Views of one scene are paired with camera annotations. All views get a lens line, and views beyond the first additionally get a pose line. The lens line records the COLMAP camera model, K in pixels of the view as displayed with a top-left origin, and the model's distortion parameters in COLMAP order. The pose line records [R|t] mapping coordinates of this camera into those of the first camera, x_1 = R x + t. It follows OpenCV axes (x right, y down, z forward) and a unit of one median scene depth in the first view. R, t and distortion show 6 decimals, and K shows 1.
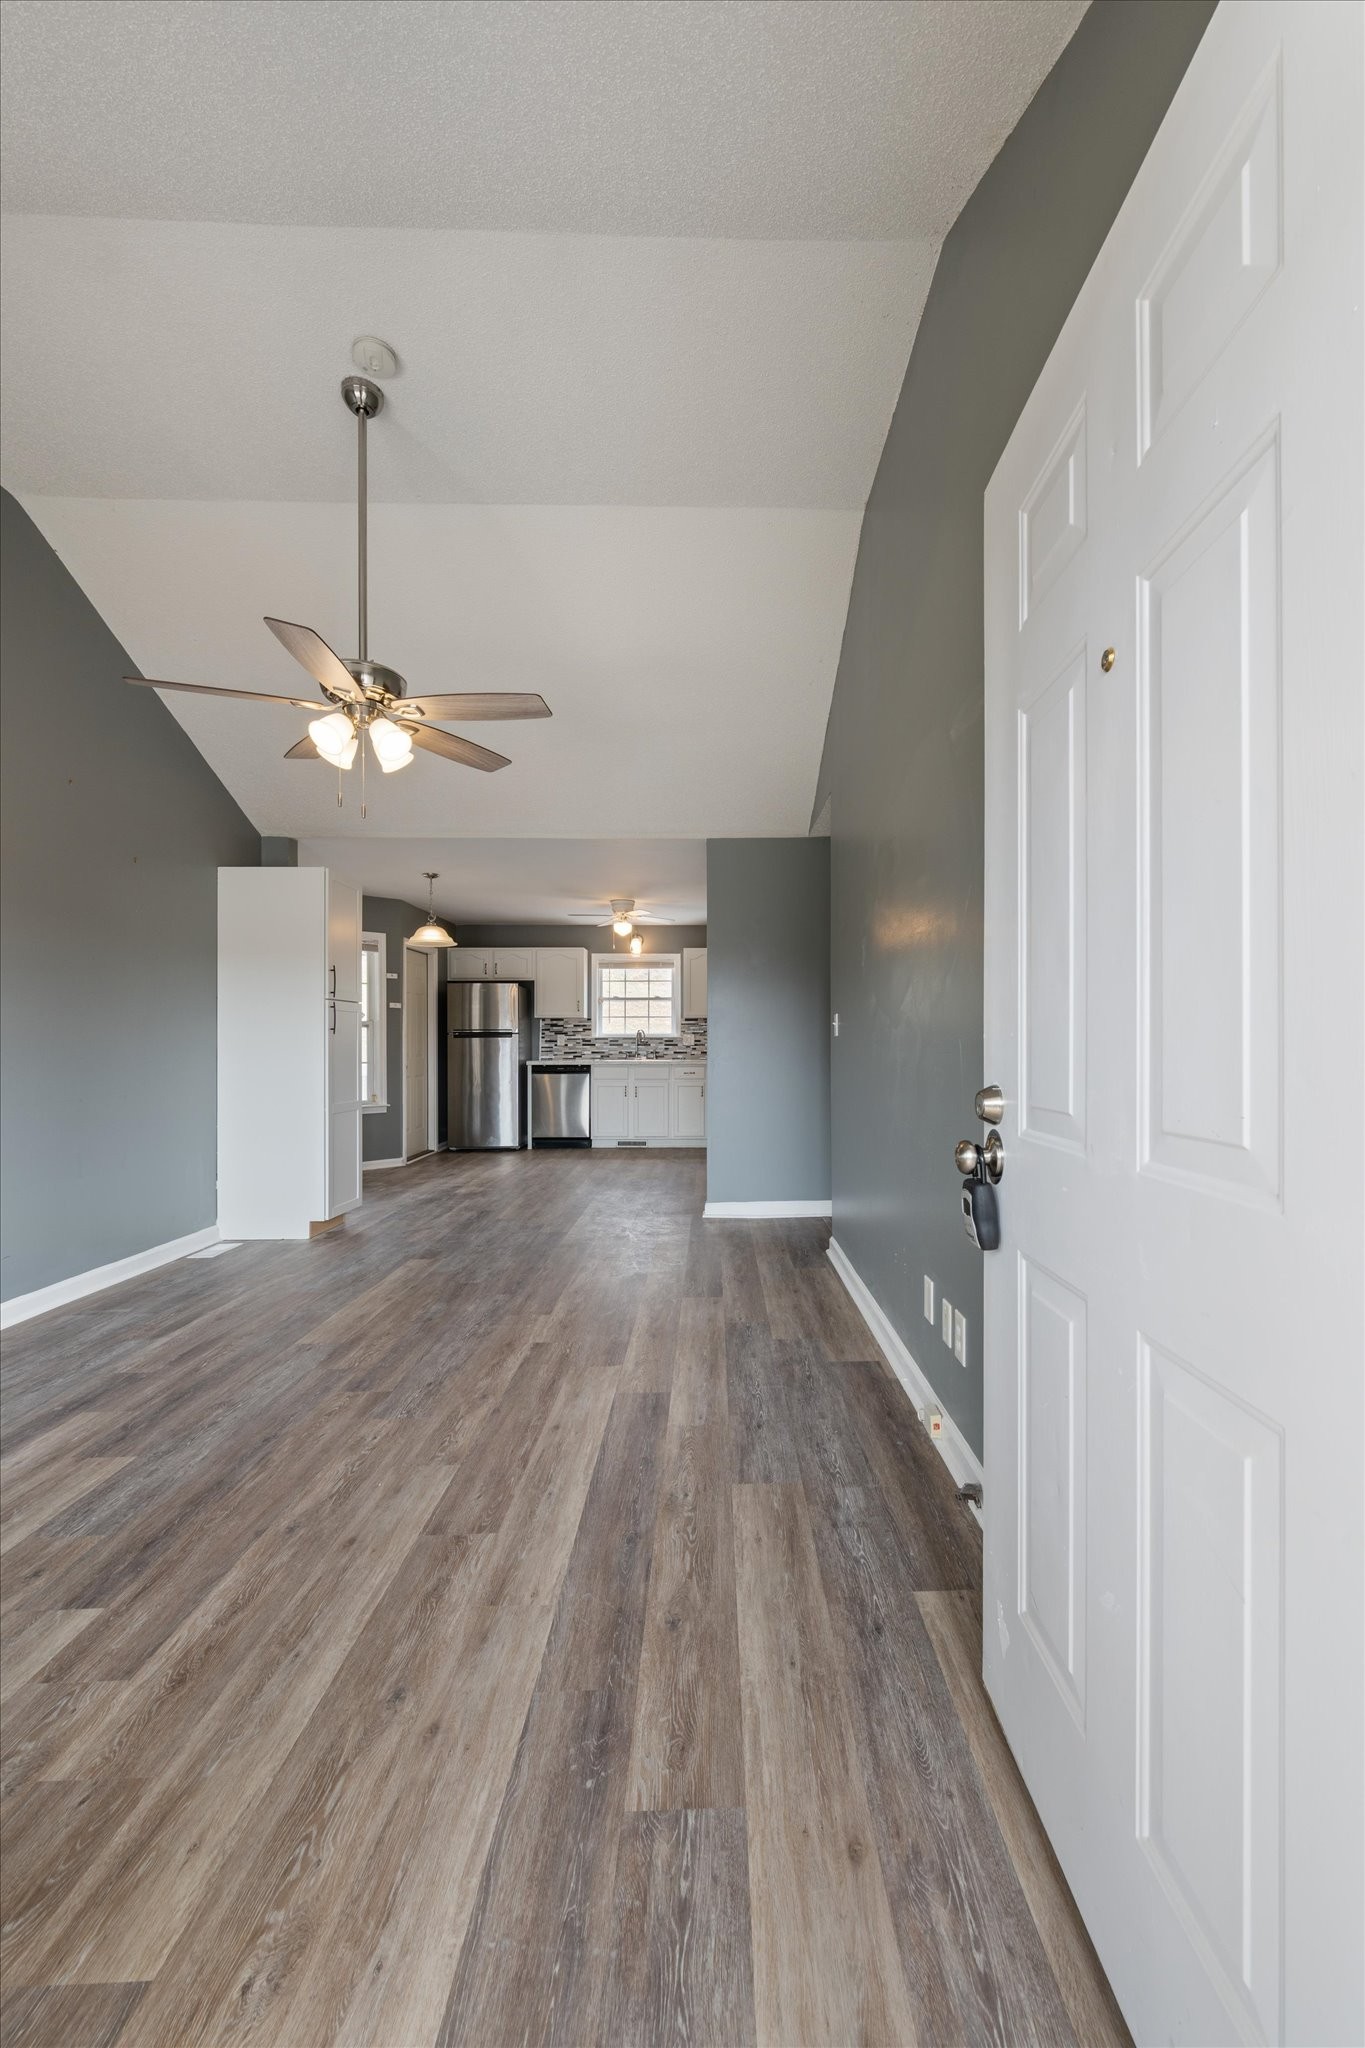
lens RADIAL K [[837.9, 0, 736.4], [0, 837.9, 1028.9], [0, 0, 1]] dist [-0.001140, -0.000335]
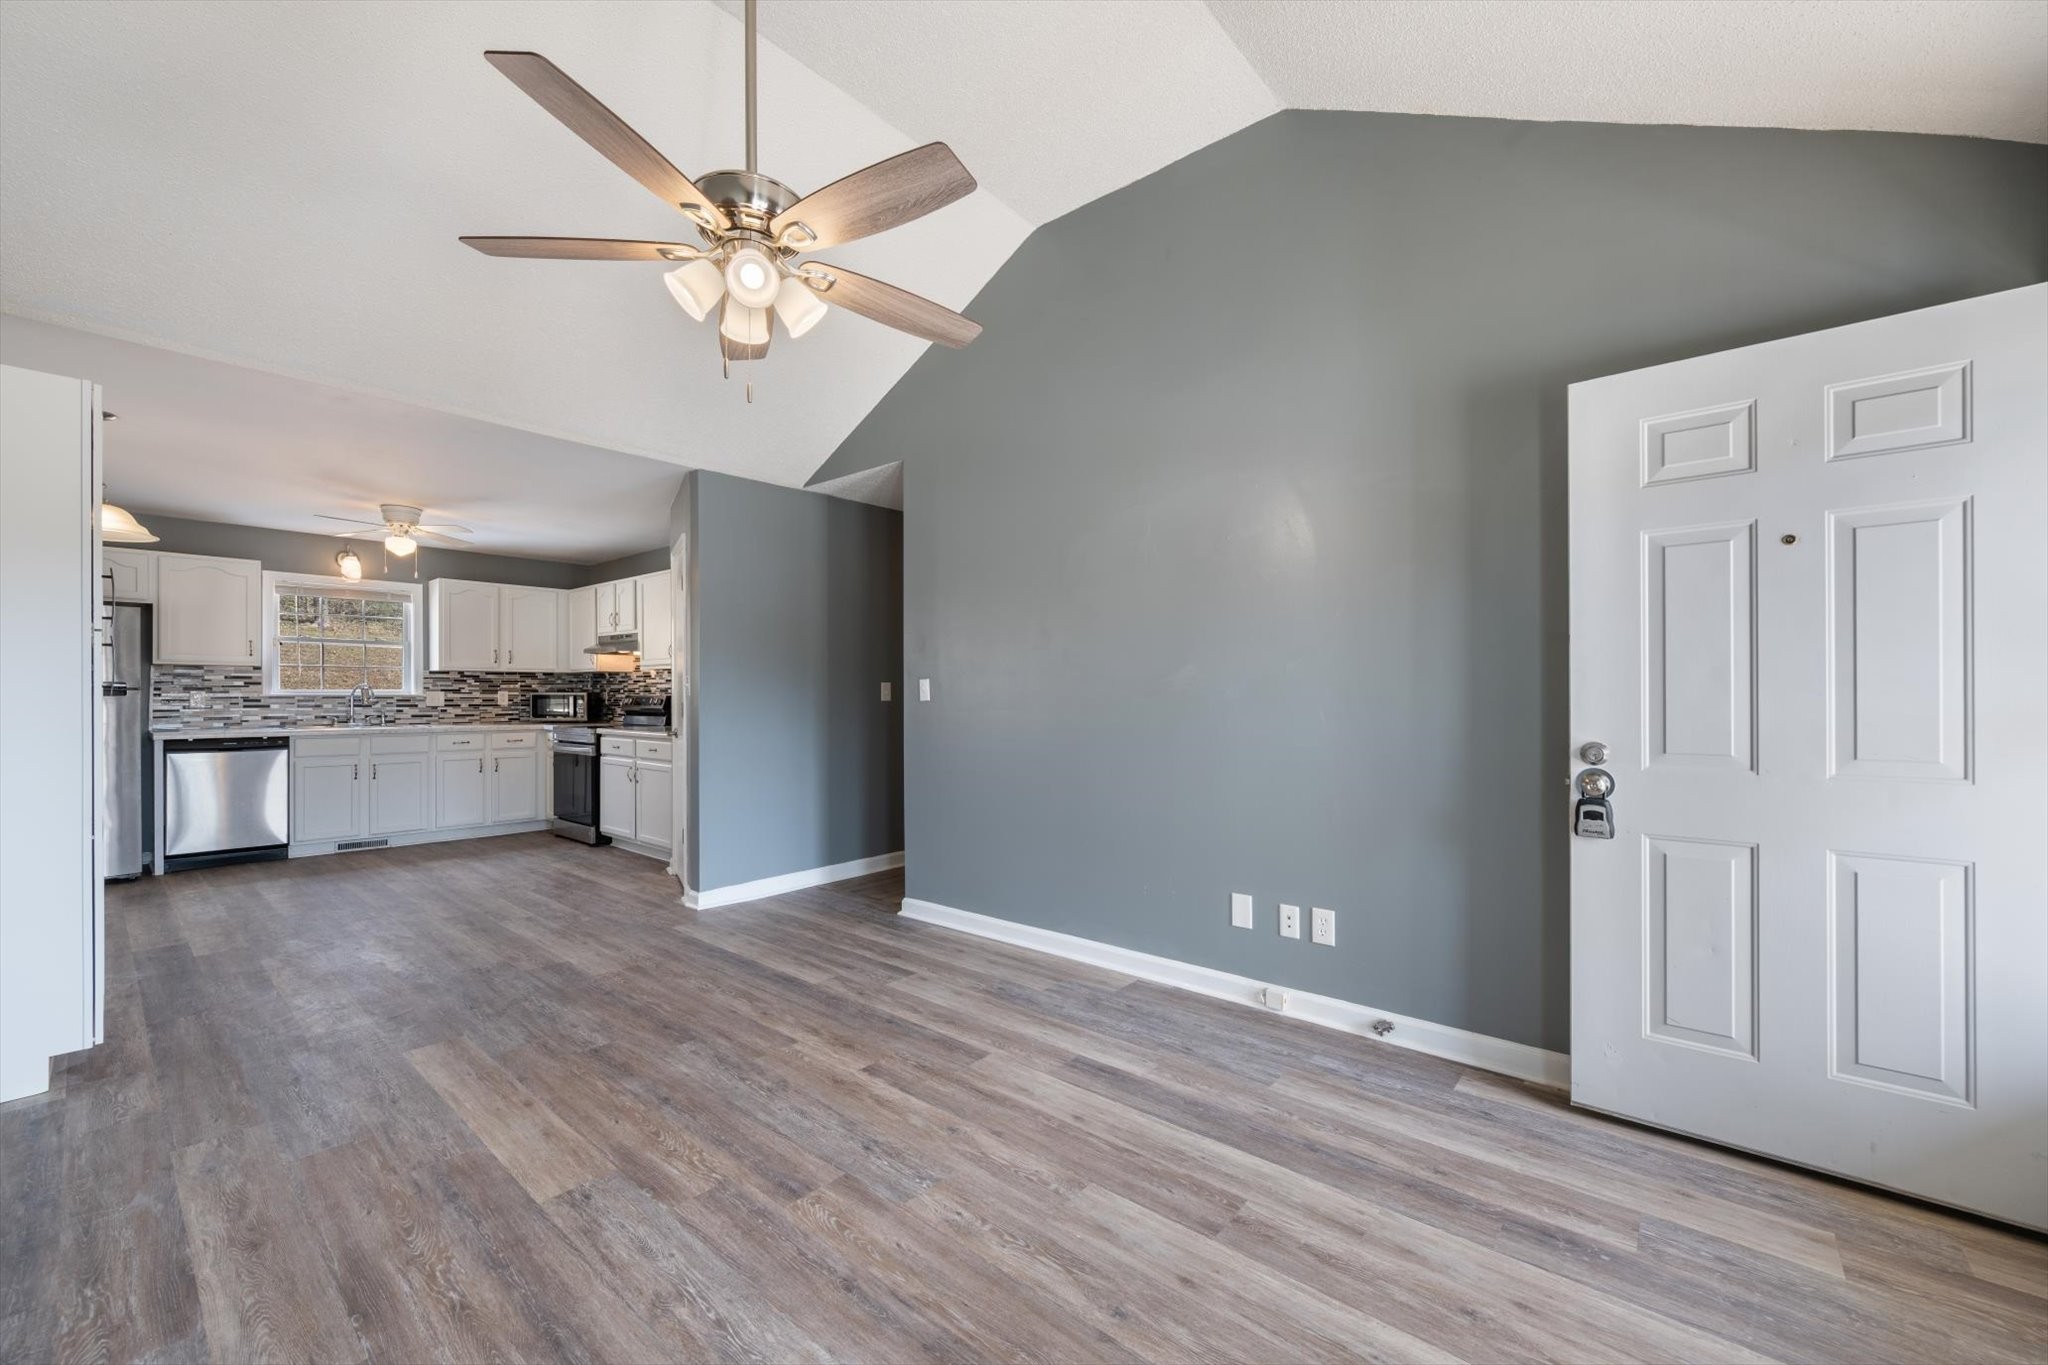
lens RADIAL K [[806.5, 0, 1032.7], [0, 806.5, 690.7], [0, 0, 1]] dist [-0.001391, 0.000069]
pose [[0.668682, 0.009355, 0.743490, -0.790083], [-0.014854, 0.999889, 0.000777, -0.011109], [-0.743400, -0.011563, 0.668747, 0.358854]]
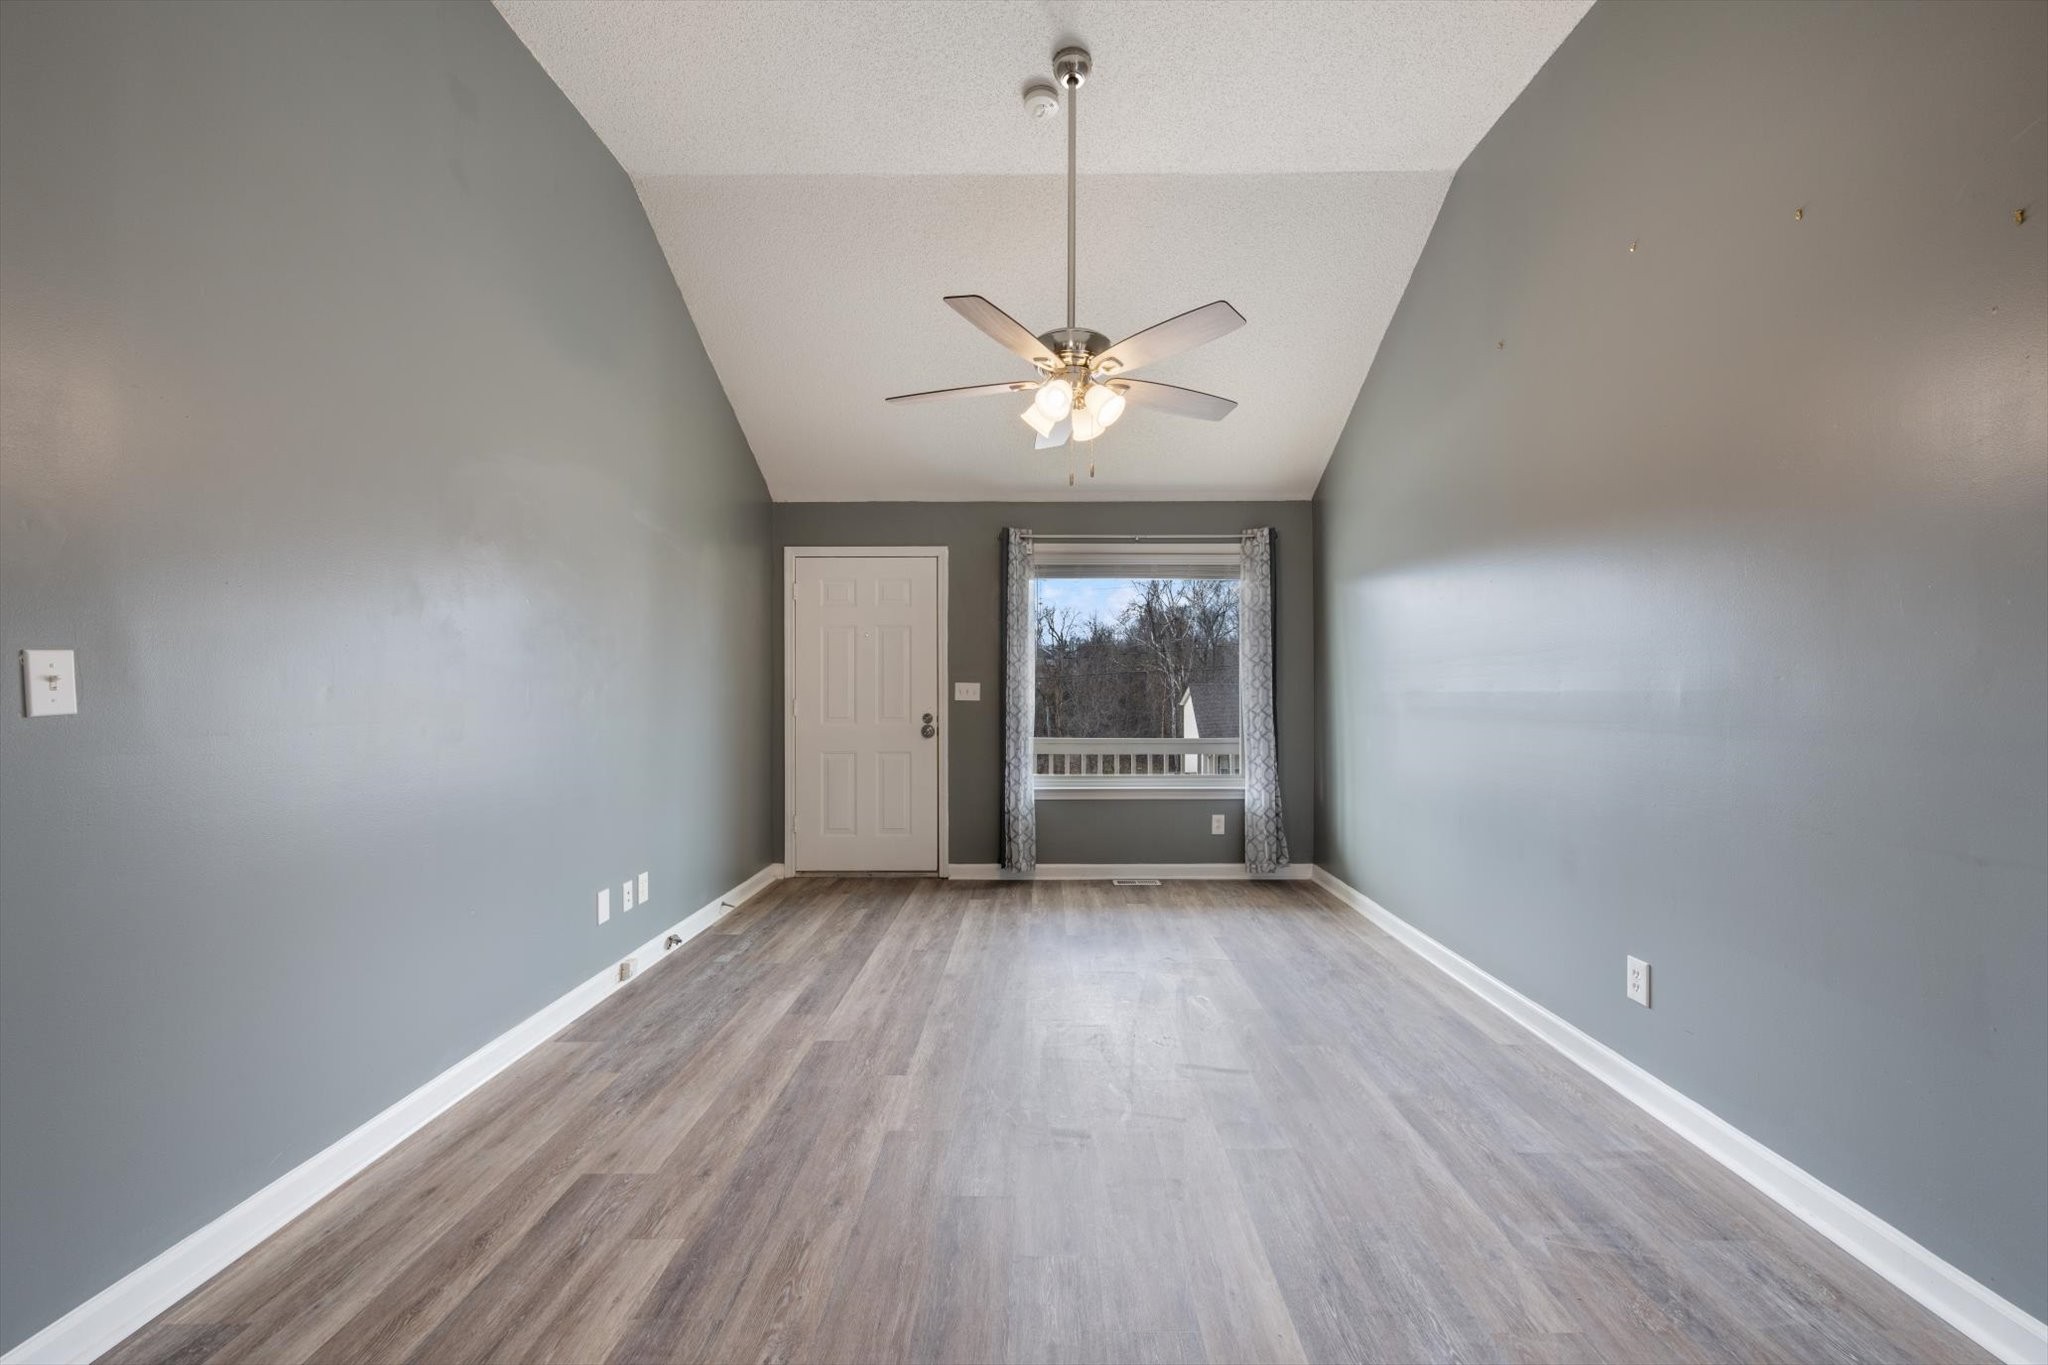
lens RADIAL K [[812.1, 0, 1036.5], [0, 812.1, 691.1], [0, 0, 1]] dist [-0.002423, -0.000156]
pose [[-0.999223, 0.006949, 0.038788, -0.437250], [0.006242, 0.999813, -0.018308, 0.009285], [-0.038908, -0.018052, -0.999080, 1.953676]]
